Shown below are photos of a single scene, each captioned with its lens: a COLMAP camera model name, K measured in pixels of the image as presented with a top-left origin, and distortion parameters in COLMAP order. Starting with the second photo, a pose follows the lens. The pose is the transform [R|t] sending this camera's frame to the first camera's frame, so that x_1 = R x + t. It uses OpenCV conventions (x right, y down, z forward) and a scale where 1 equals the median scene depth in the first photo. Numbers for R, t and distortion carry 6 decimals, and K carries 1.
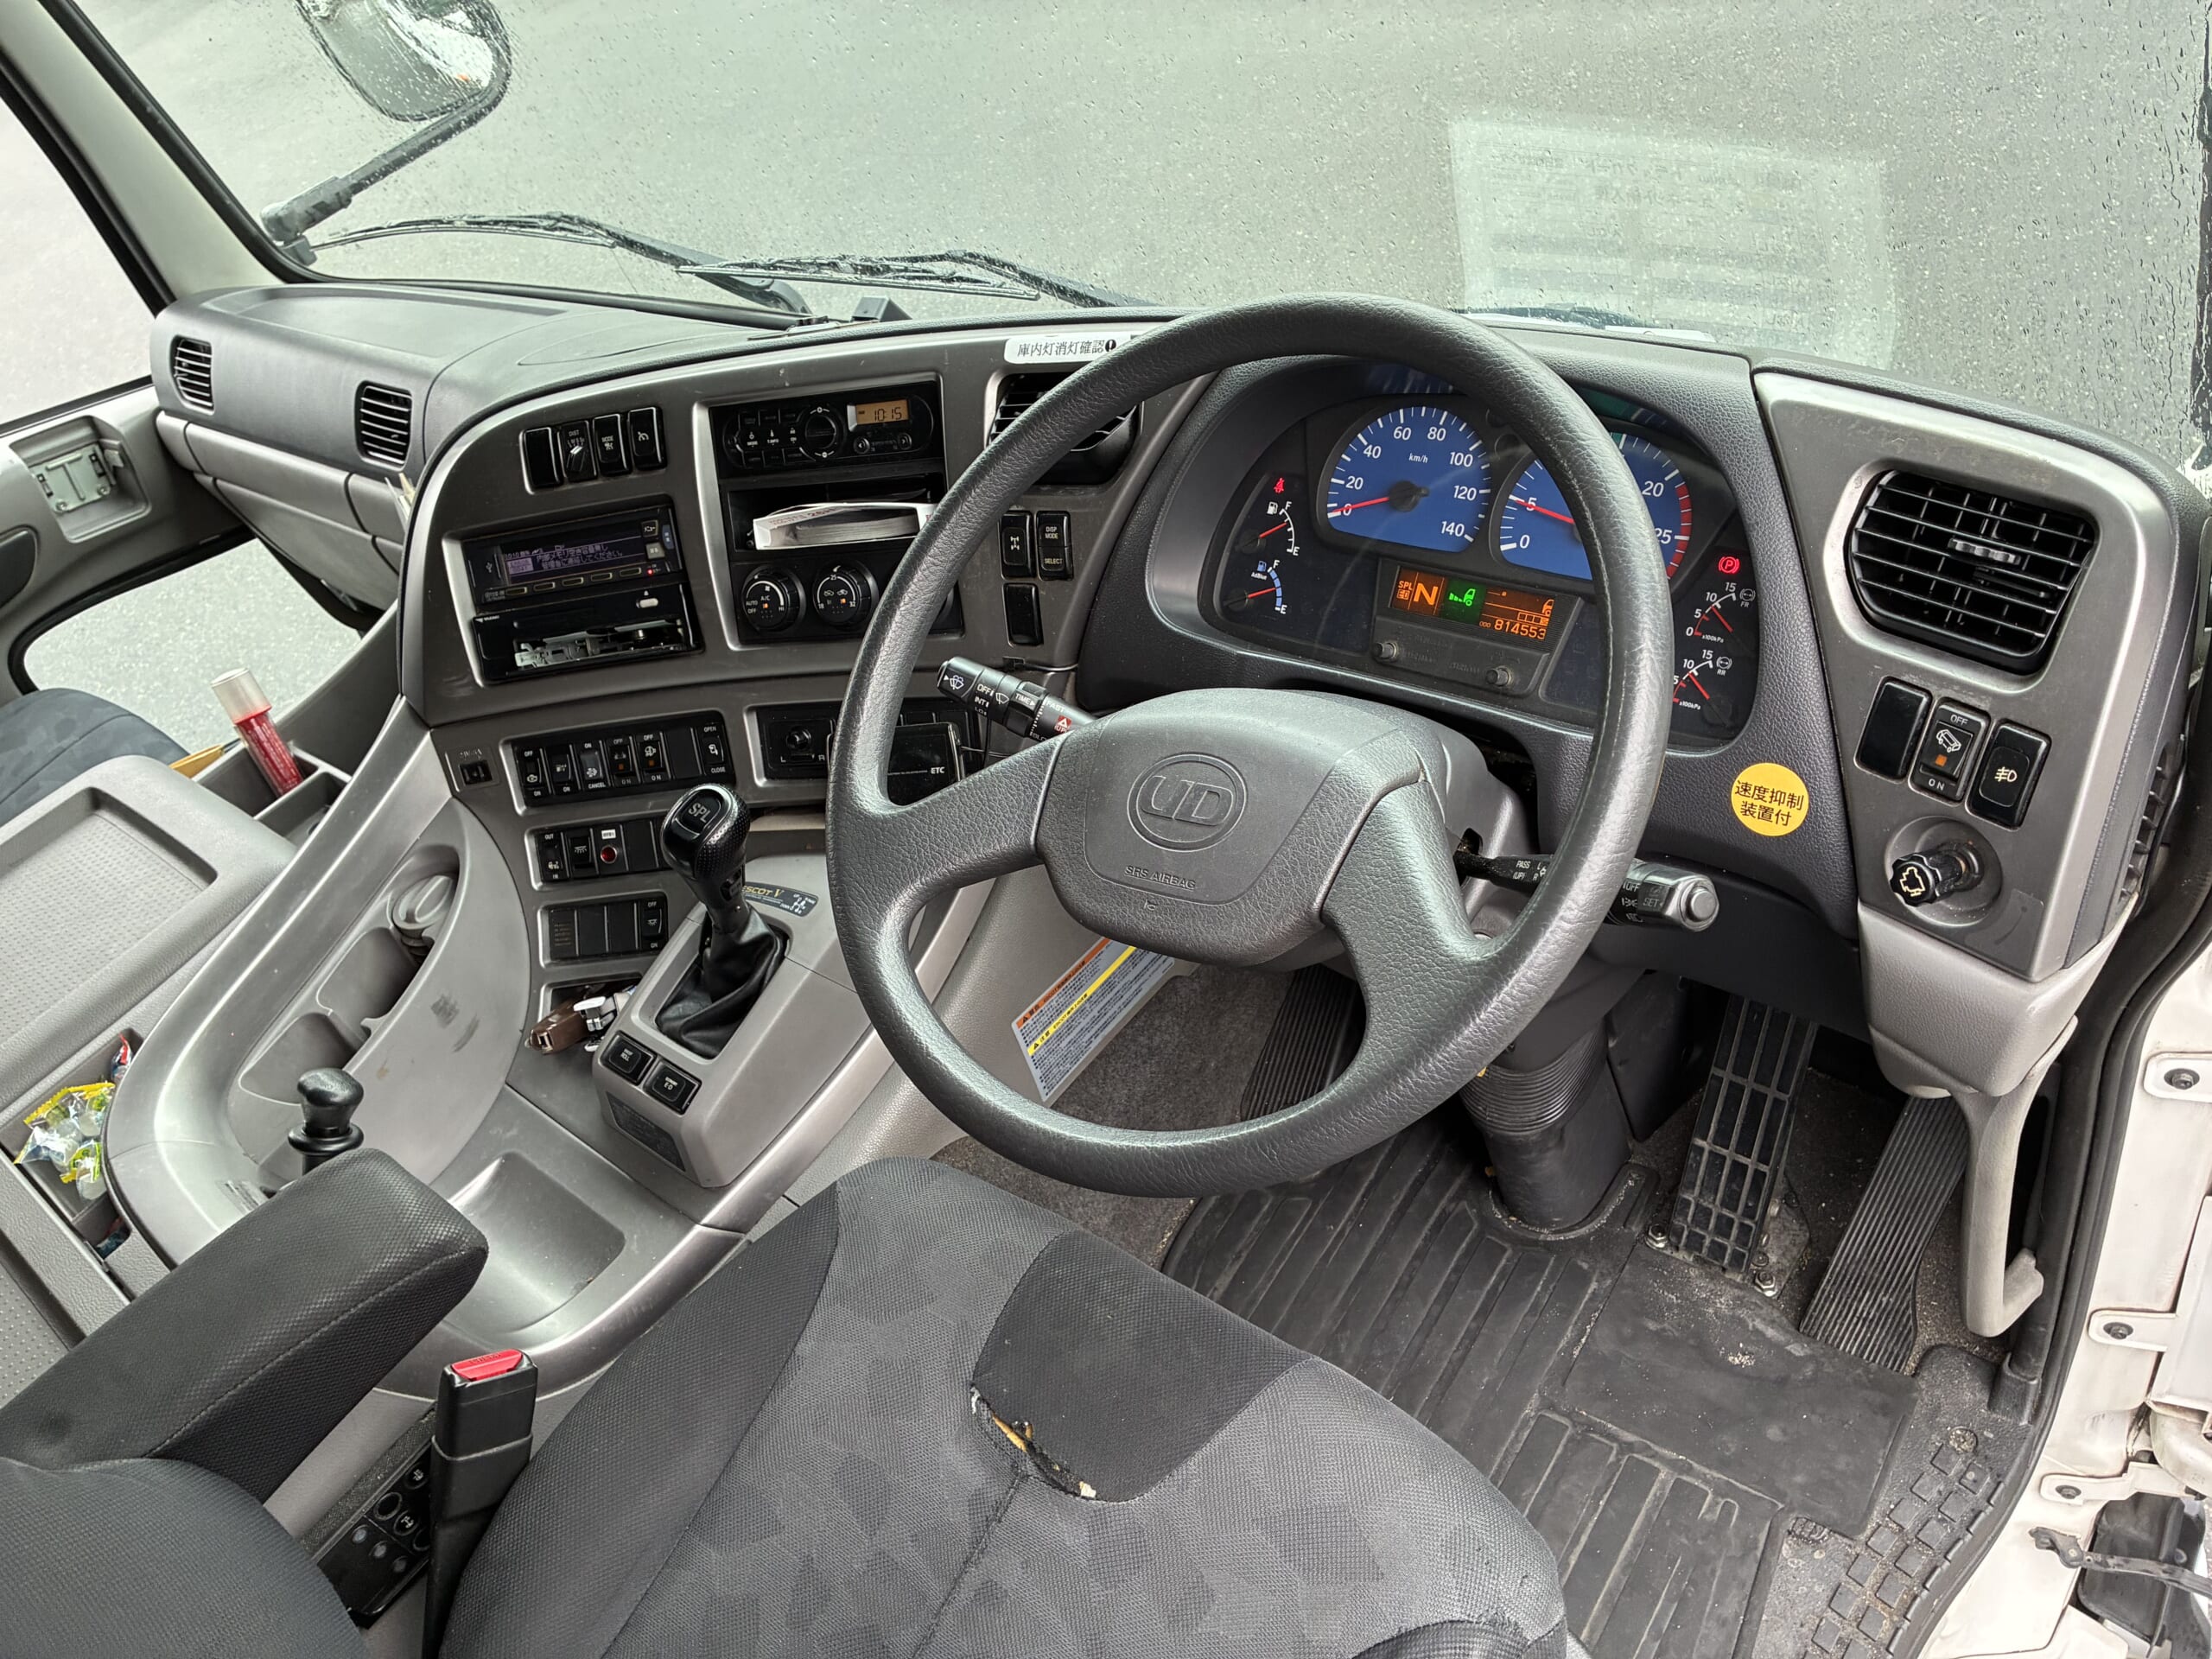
lens RADIAL K [[1681.5, 0, 1103.5], [0, 1681.5, 829.1], [0, 0, 1]] dist [0.035578, -0.056333]
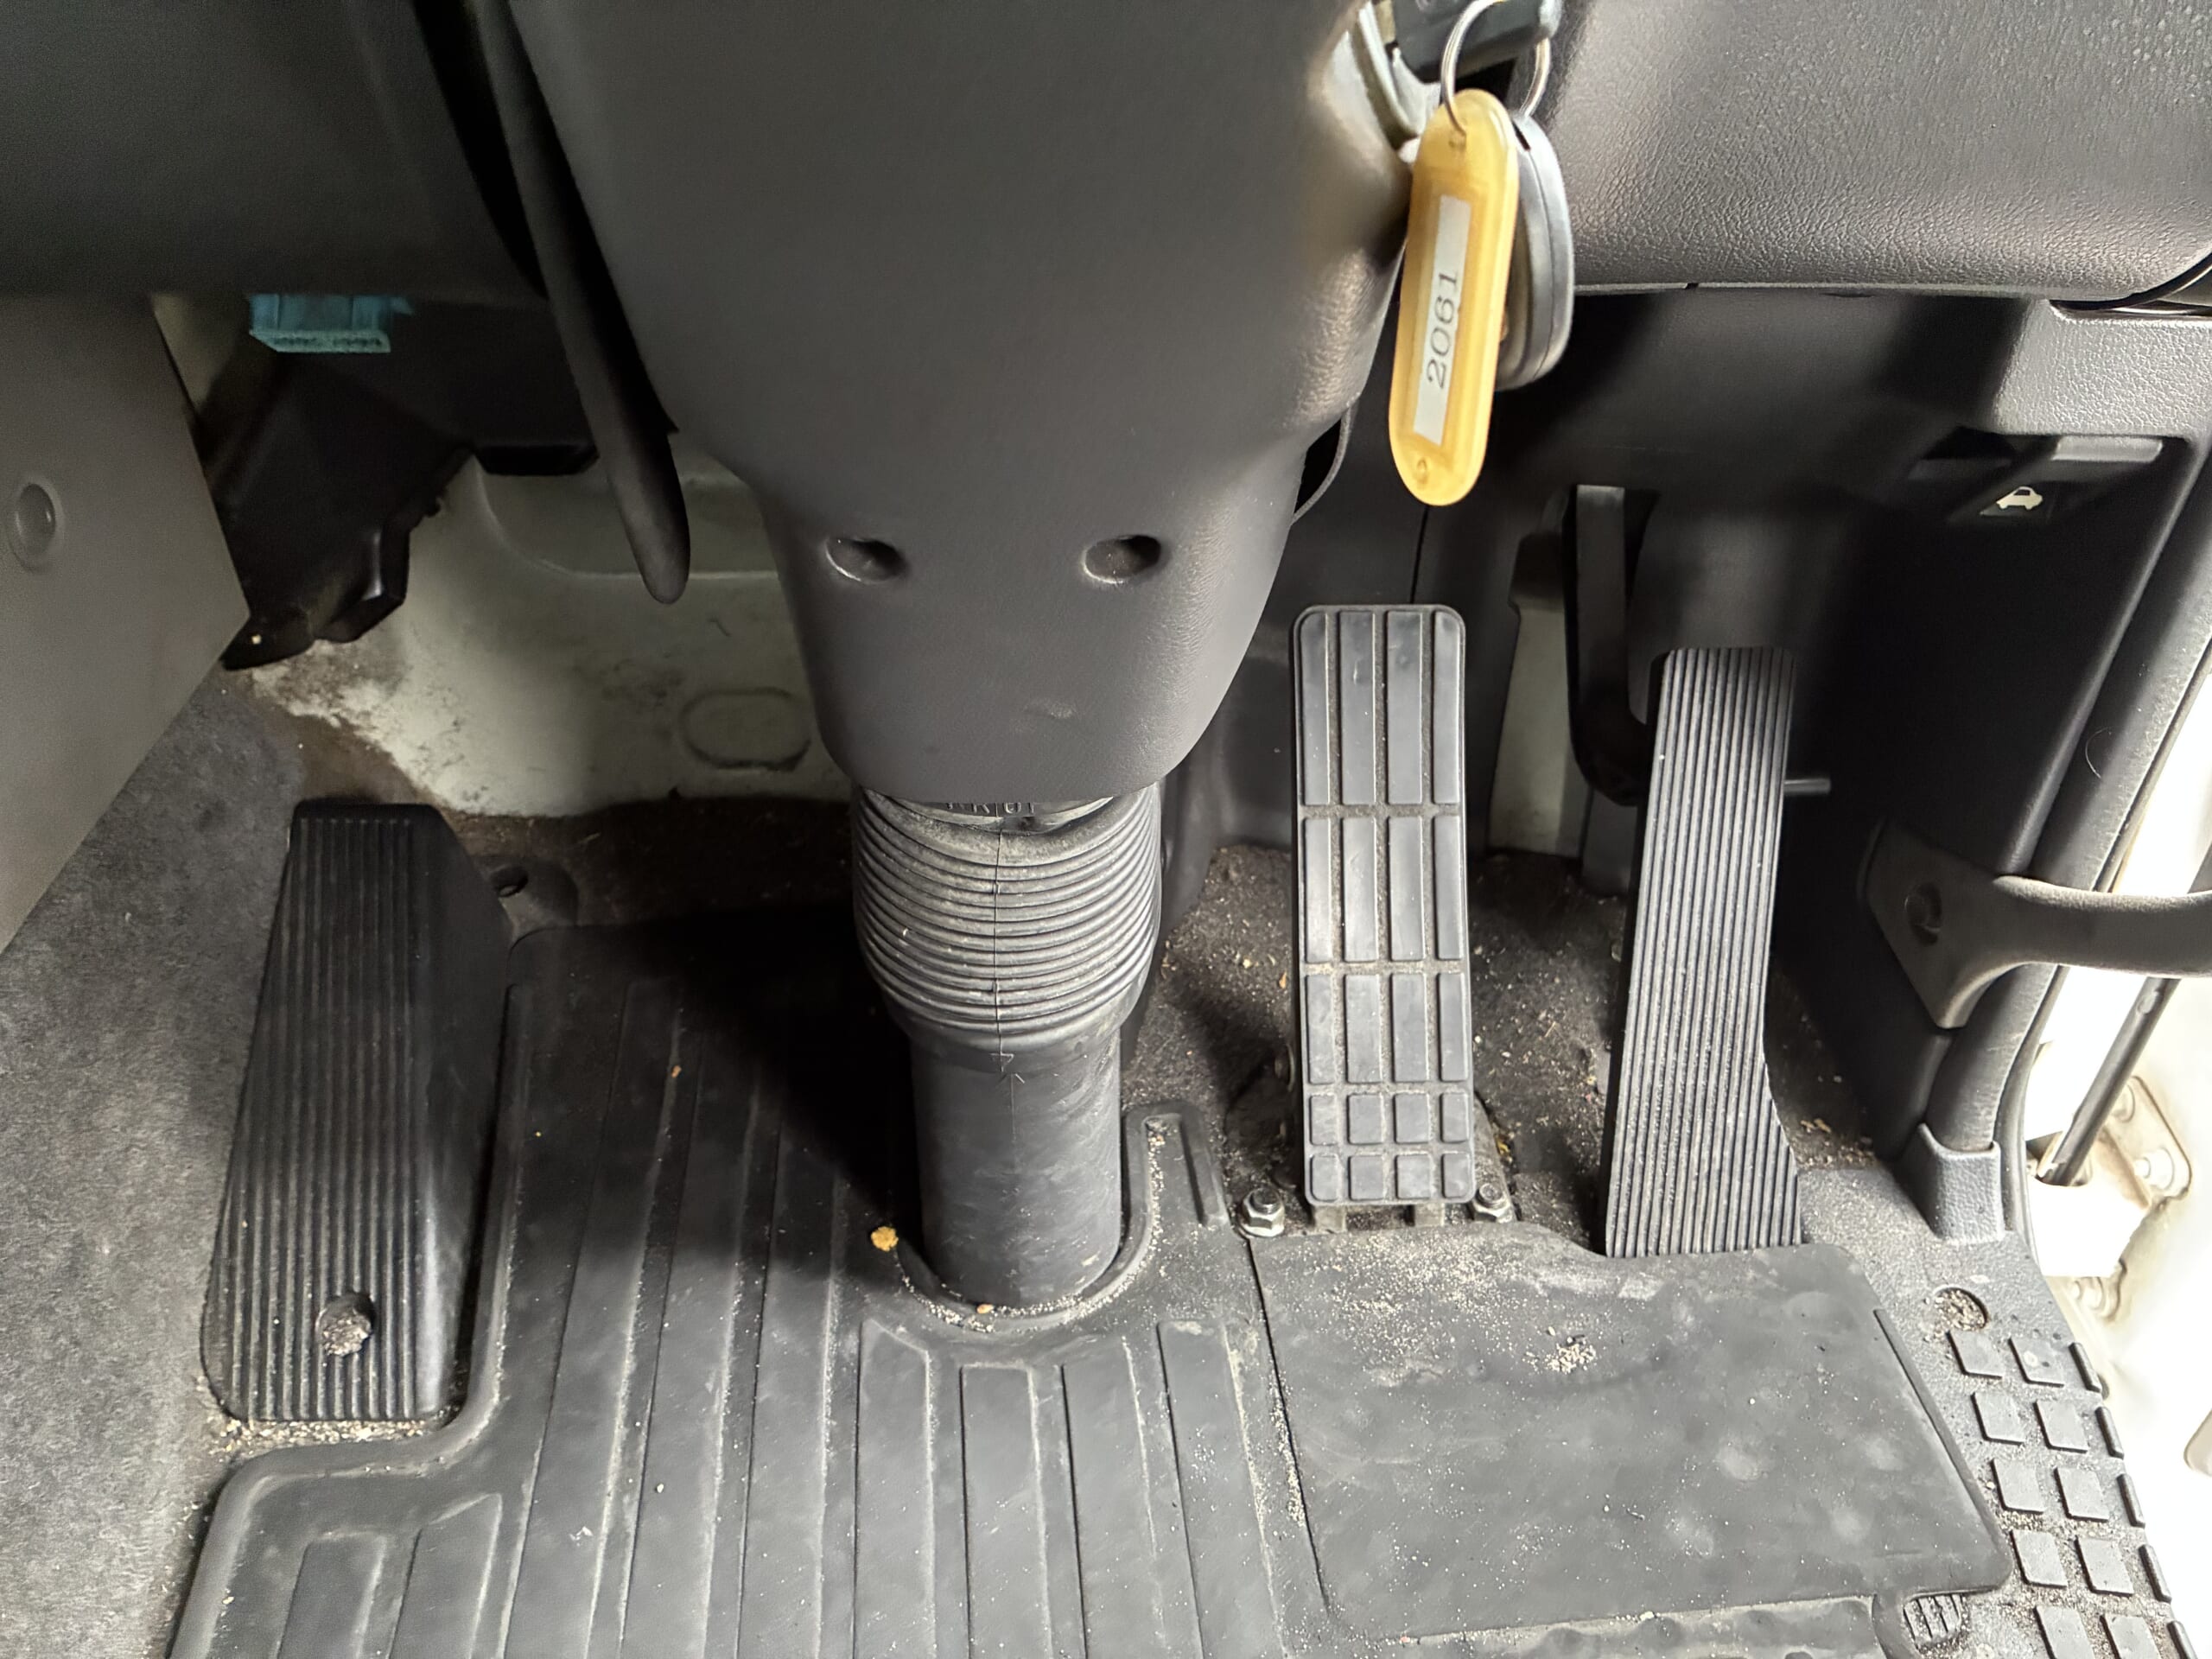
lens RADIAL K [[1681.5, 0, 1103.5], [0, 1681.5, 821.4], [0, 0, 1]] dist [0.035578, -0.056333]
pose [[0.718764, -0.182710, 0.670817, -0.005410], [0.289513, 0.955875, -0.049855, 0.142782], [-0.632108, 0.230044, 0.739945, 0.638339]]
